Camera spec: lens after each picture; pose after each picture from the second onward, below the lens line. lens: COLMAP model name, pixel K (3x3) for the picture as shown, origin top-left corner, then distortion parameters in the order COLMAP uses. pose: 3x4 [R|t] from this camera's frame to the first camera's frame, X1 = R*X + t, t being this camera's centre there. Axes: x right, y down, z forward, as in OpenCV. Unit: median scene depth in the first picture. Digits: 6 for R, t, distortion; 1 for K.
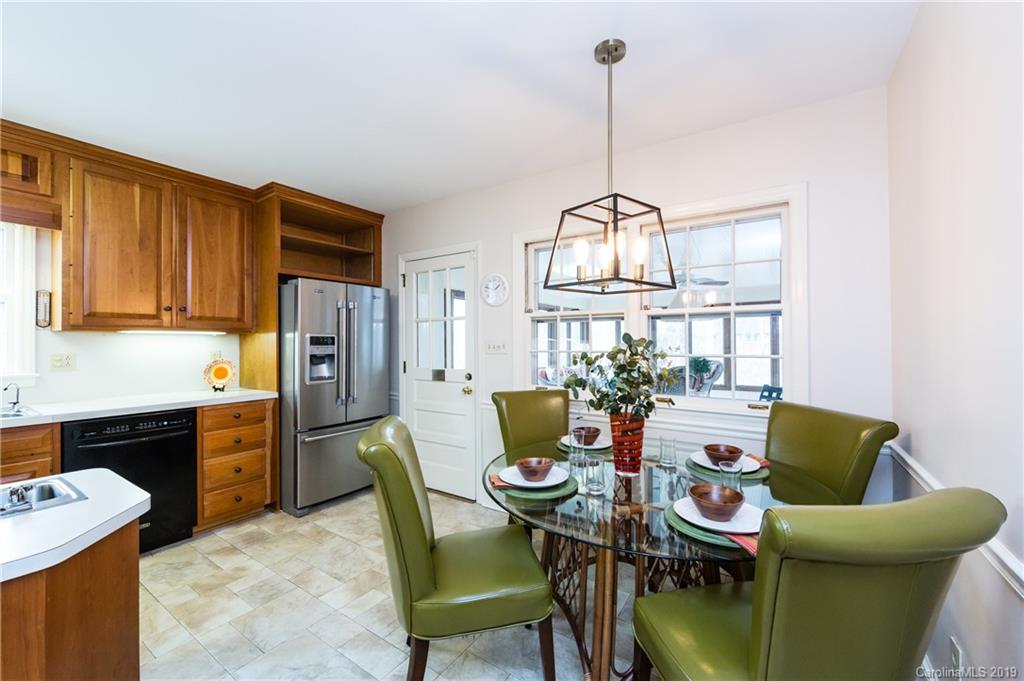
lens RADIAL K [[407.7, 0, 512.0], [0, 407.7, 339.2], [0, 0, 1]] dist [-0.003375, -0.001766]
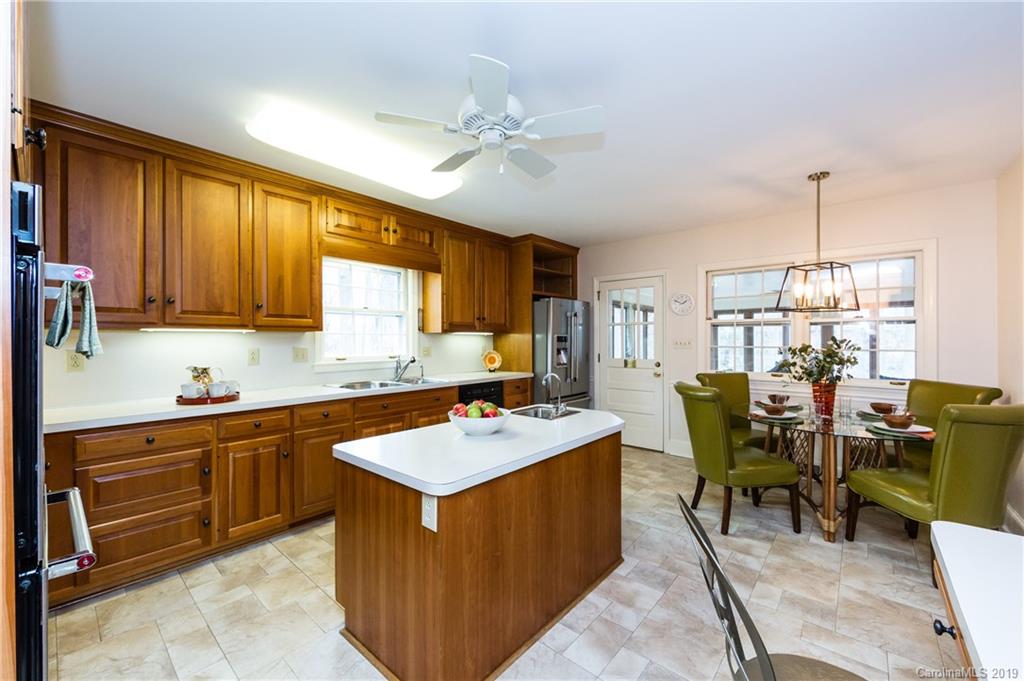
lens RADIAL K [[407.7, 0, 507.7], [0, 407.7, 340.1], [0, 0, 1]] dist [-0.003375, -0.001766]
pose [[0.991944, 0.003159, -0.126640, -0.485121], [-0.002044, 0.999958, 0.008935, -0.005257], [0.126663, -0.008604, 0.991908, -0.513213]]
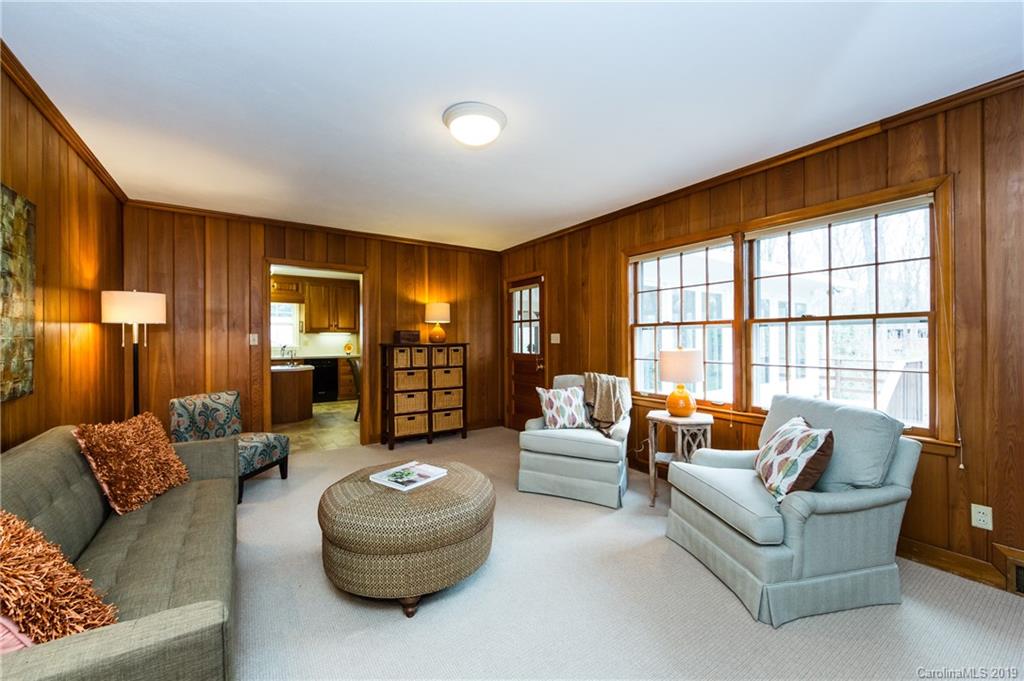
lens RADIAL K [[407.7, 0, 512.6], [0, 407.7, 339.1], [0, 0, 1]] dist [-0.003375, -0.001766]
pose [[0.924897, 0.000508, -0.380217, 1.401690], [0.001849, 0.999981, 0.005835, 0.008459], [0.380213, -0.006100, 0.924879, -1.167570]]
